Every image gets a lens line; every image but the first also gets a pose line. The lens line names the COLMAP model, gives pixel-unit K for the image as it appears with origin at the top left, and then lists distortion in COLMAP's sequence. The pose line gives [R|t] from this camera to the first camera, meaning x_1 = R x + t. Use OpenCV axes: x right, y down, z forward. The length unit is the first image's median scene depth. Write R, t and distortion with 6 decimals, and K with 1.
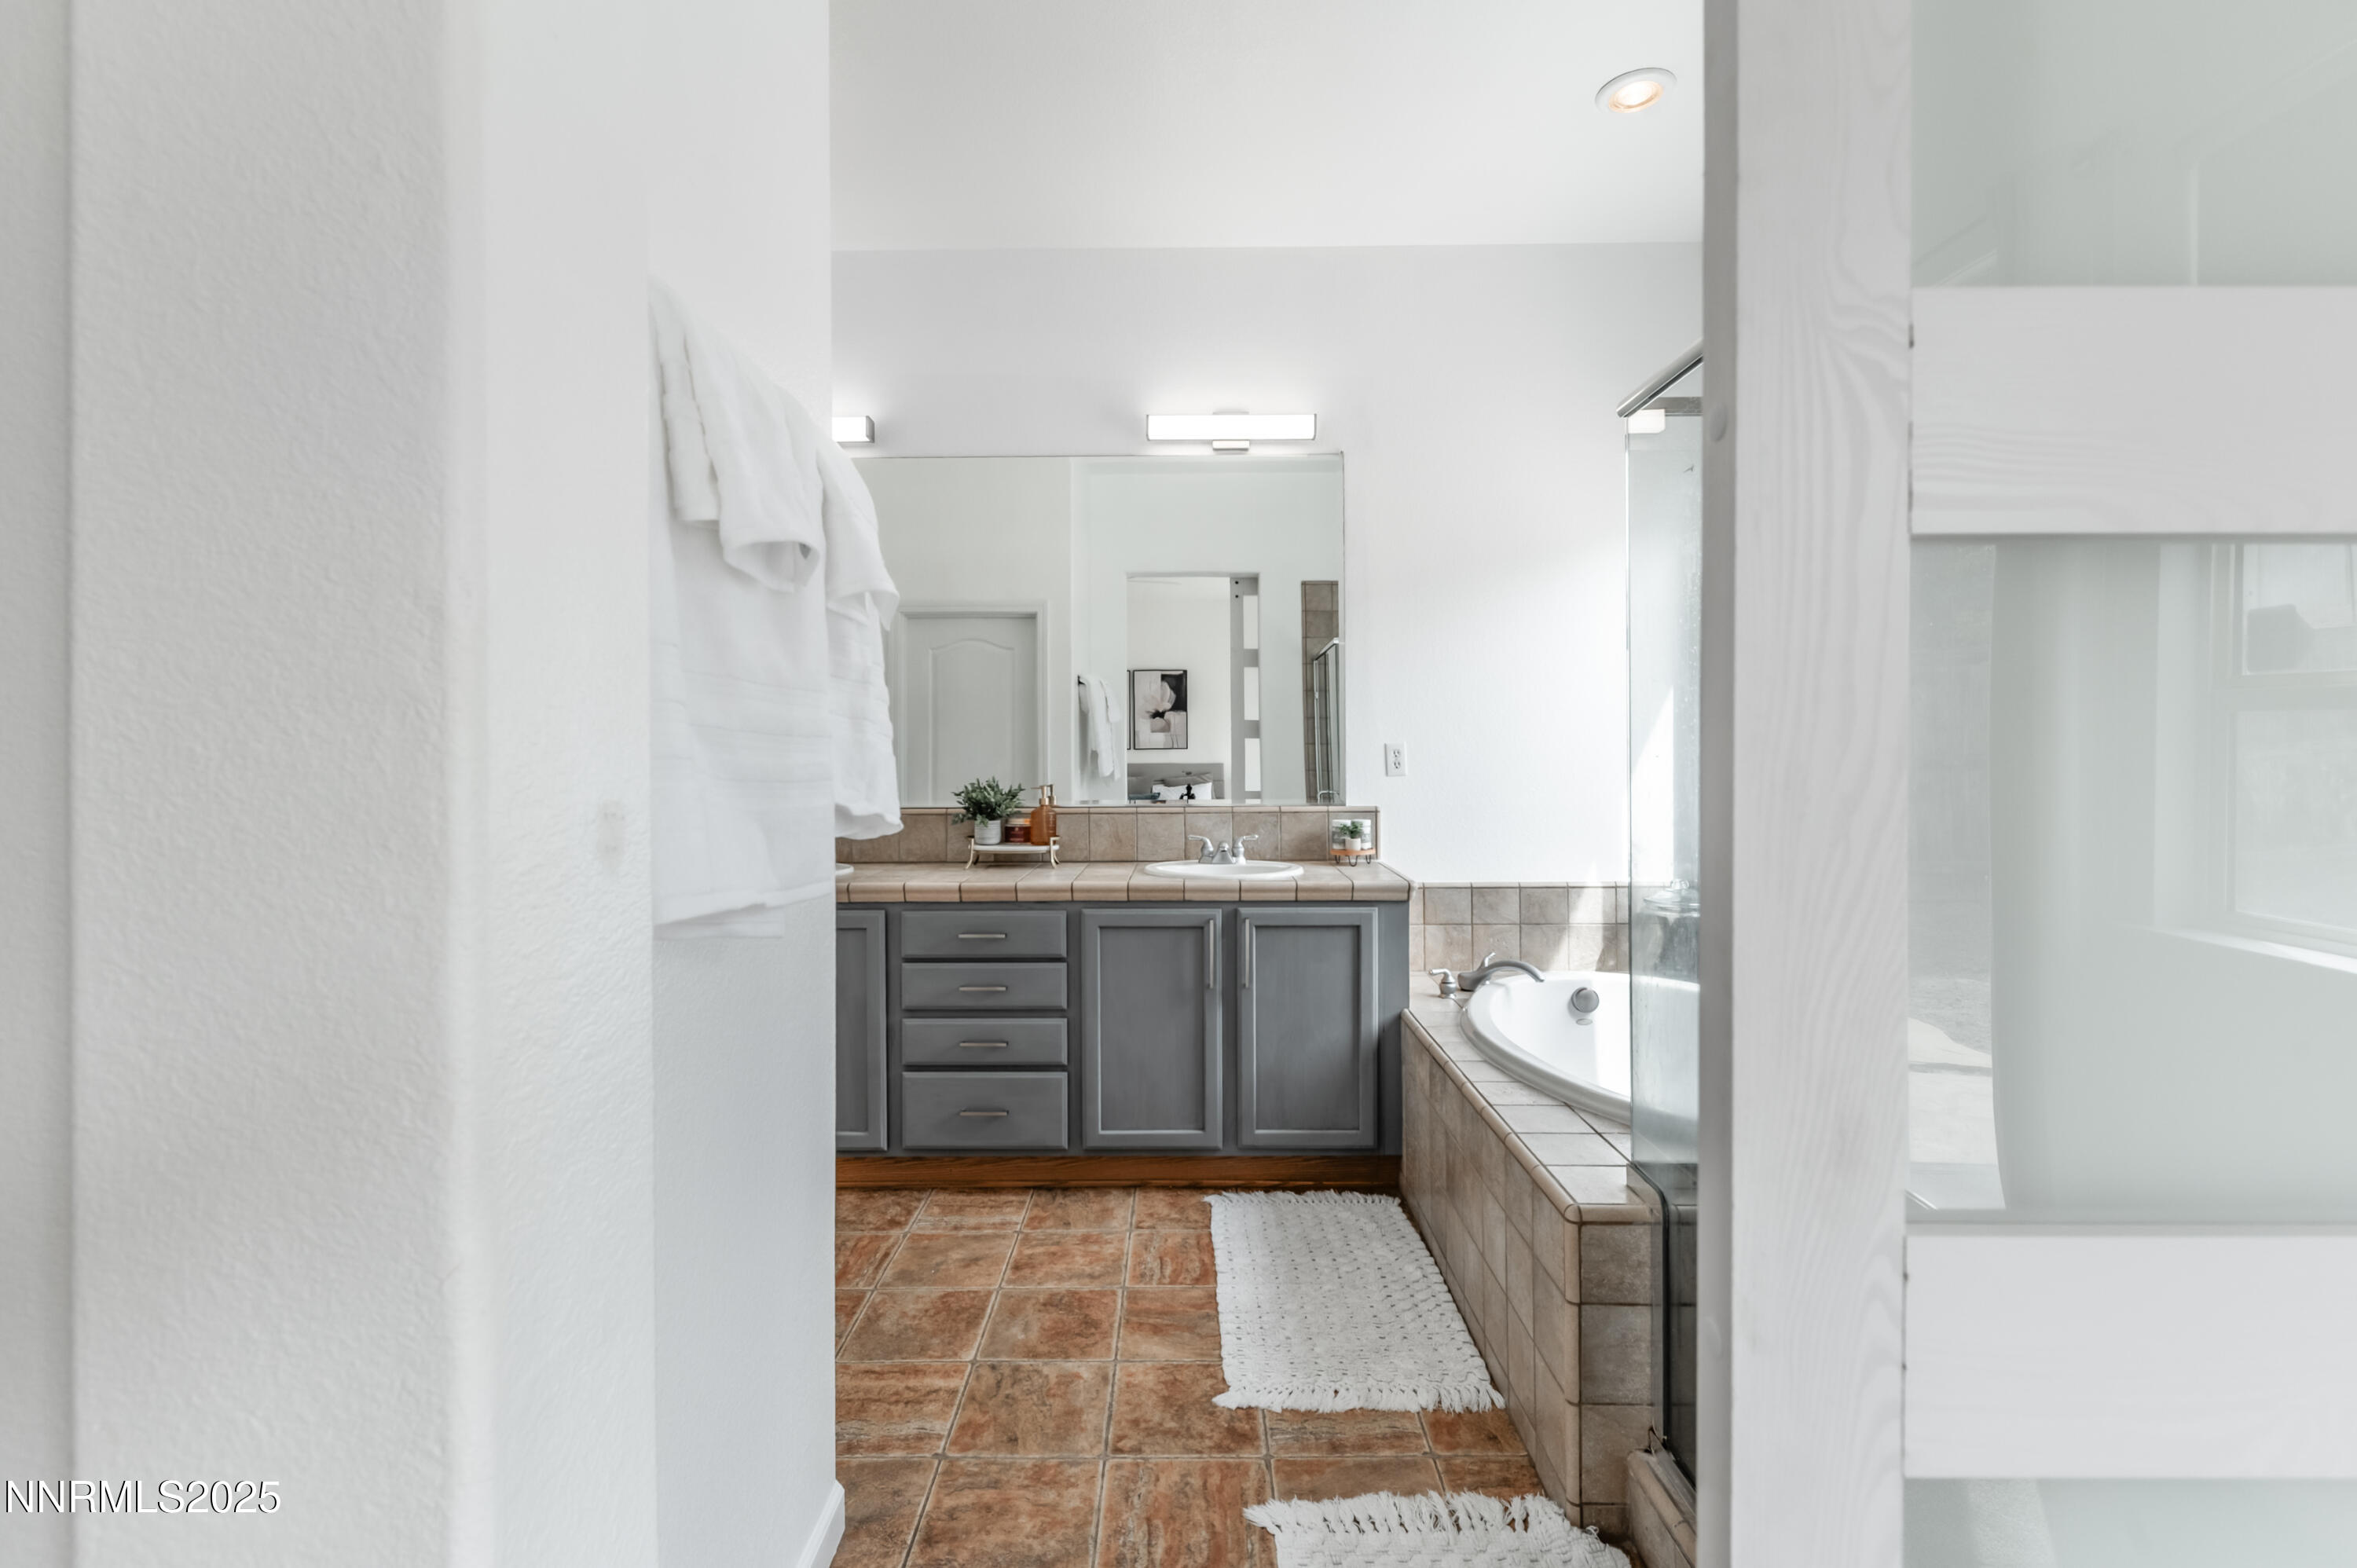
lens RADIAL K [[1046.6, 0, 1172.0], [0, 1046.6, 766.7], [0, 0, 1]] dist [0.015817, -0.009555]
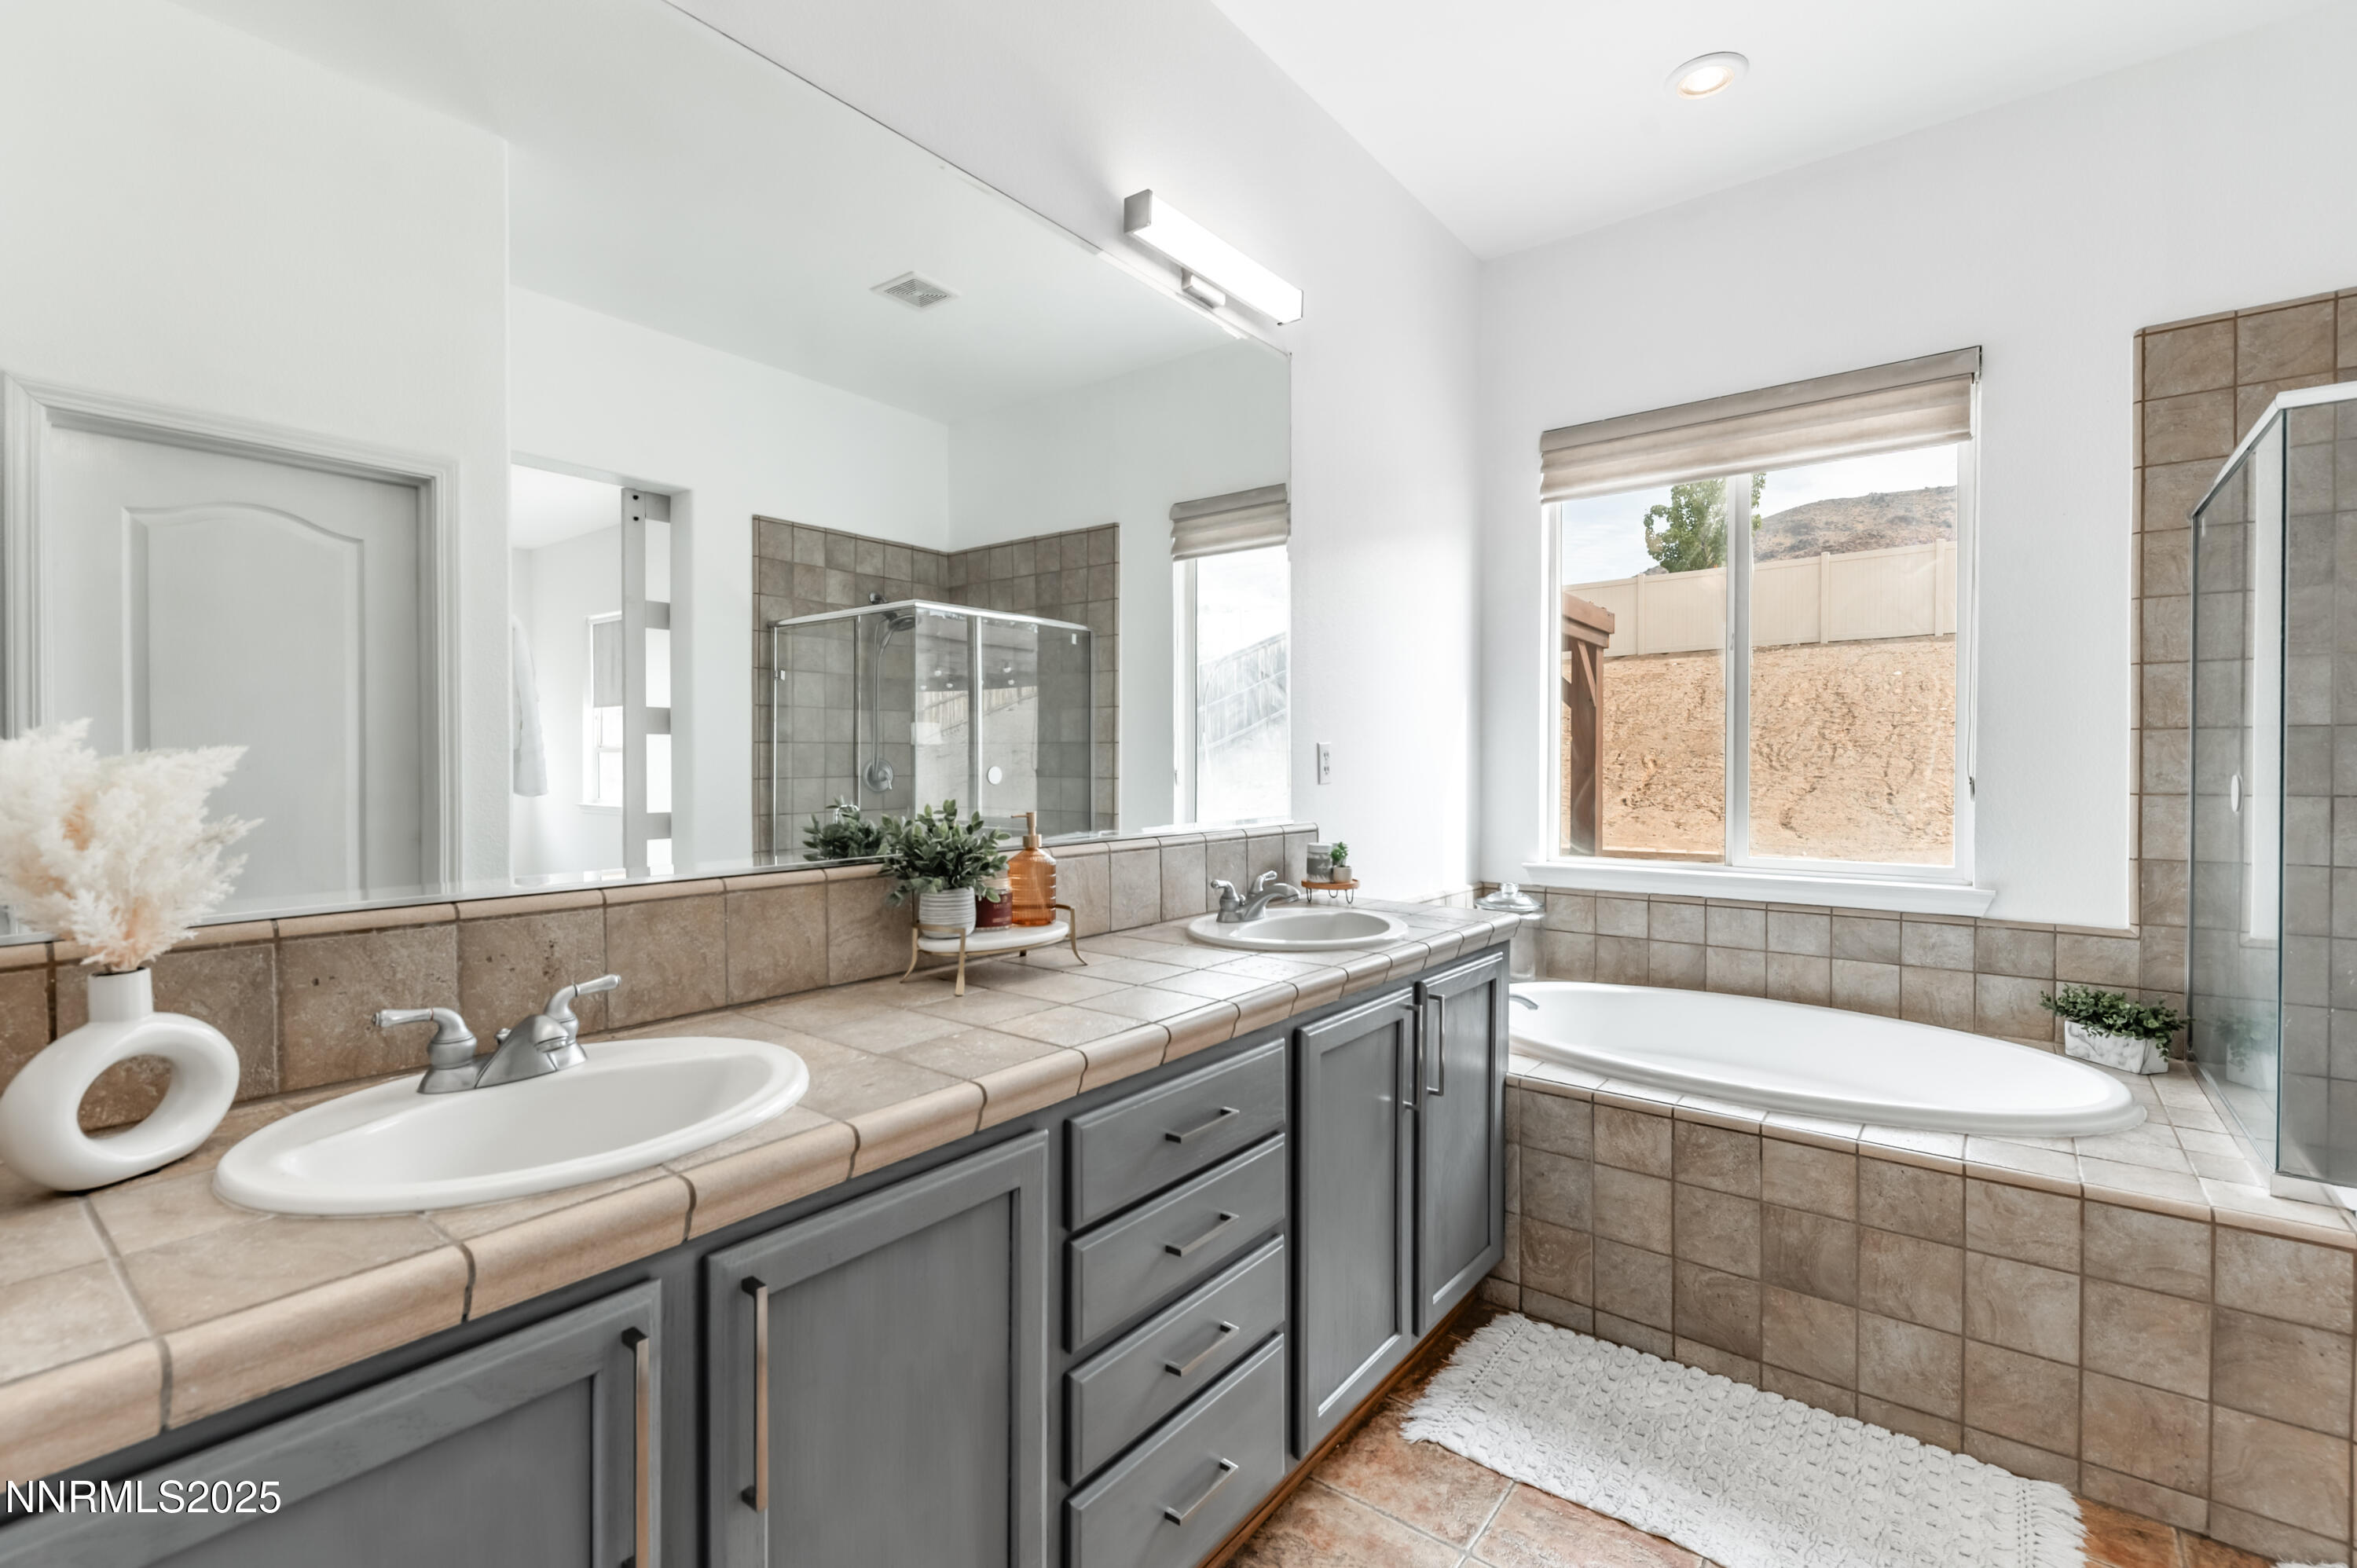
lens RADIAL K [[1046.6, 0, 1158.5], [0, 1046.6, 767.8], [0, 0, 1]] dist [0.015817, -0.009555]
pose [[0.611851, 0.000764, 0.790973, -0.509650], [0.001310, 0.999997, -0.001979, -0.003553], [-0.790972, 0.002247, 0.611848, 0.630808]]
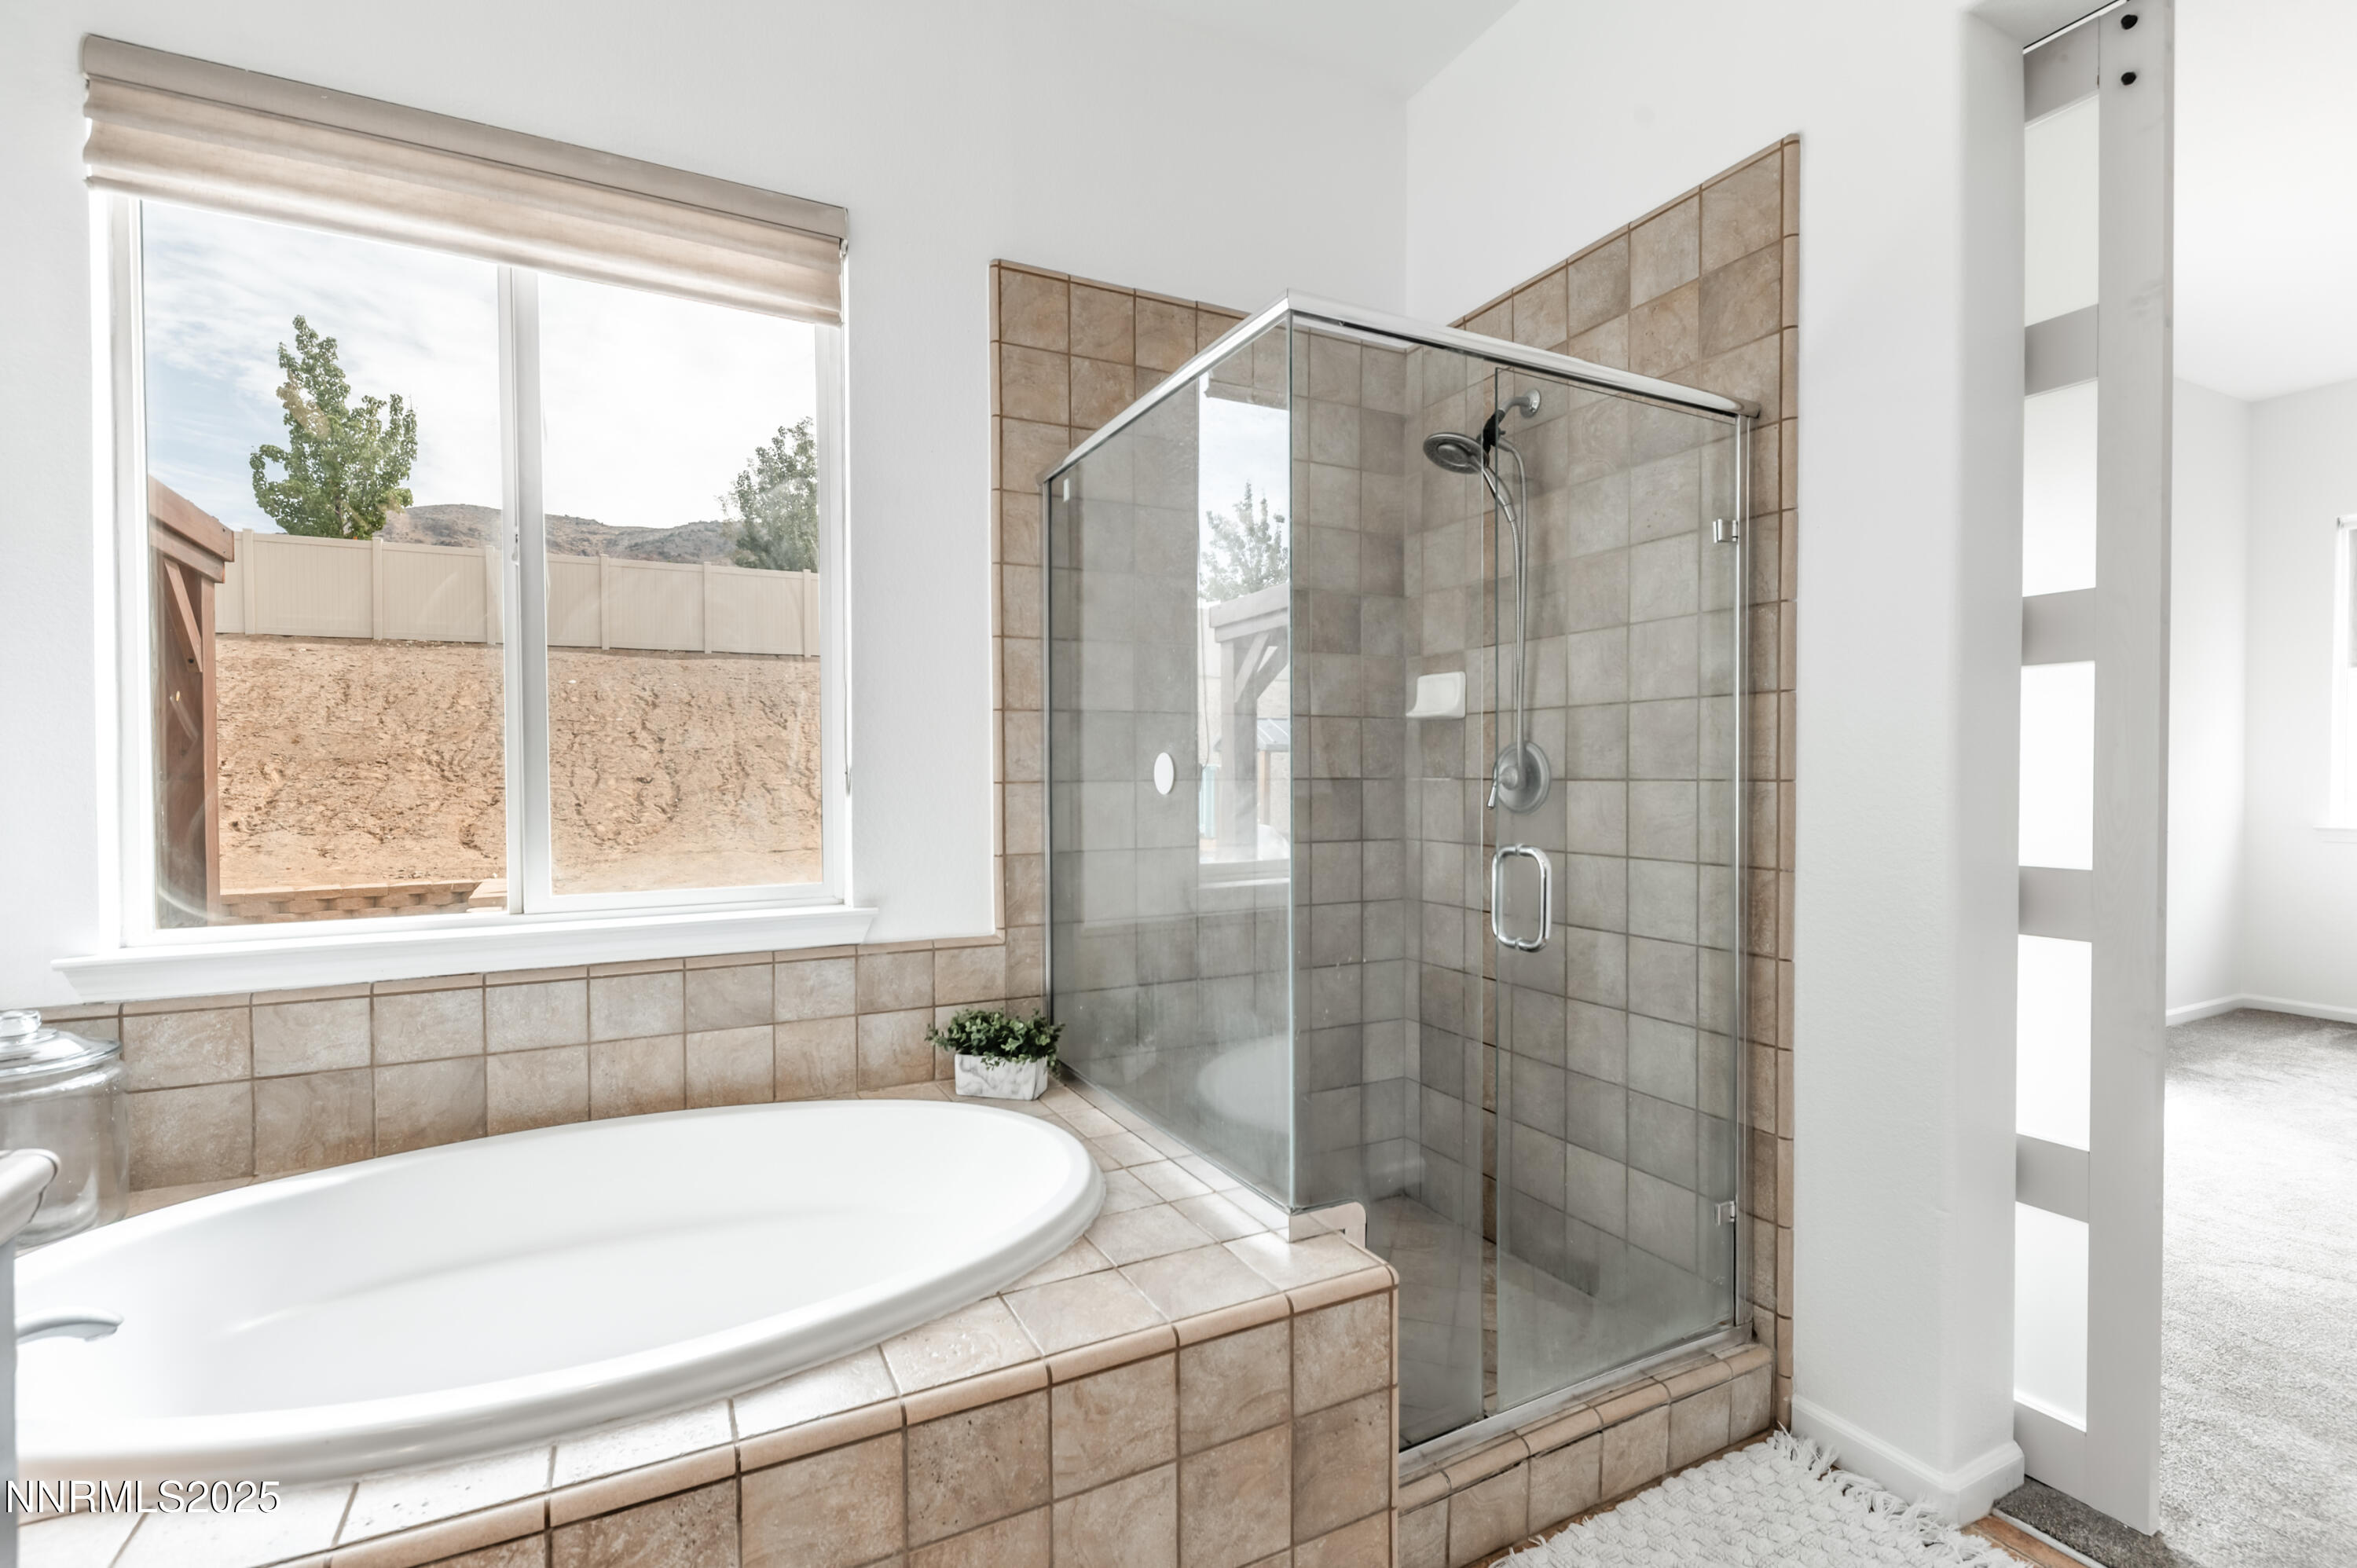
lens RADIAL K [[1046.6, 0, 1178.4], [0, 1046.6, 796.4], [0, 0, 1]] dist [0.015817, -0.009555]
pose [[-0.478705, -0.011150, 0.877905, -0.130118], [0.011228, 0.999760, 0.018820, 0.011905], [-0.877904, 0.018866, -0.478464, 0.759331]]
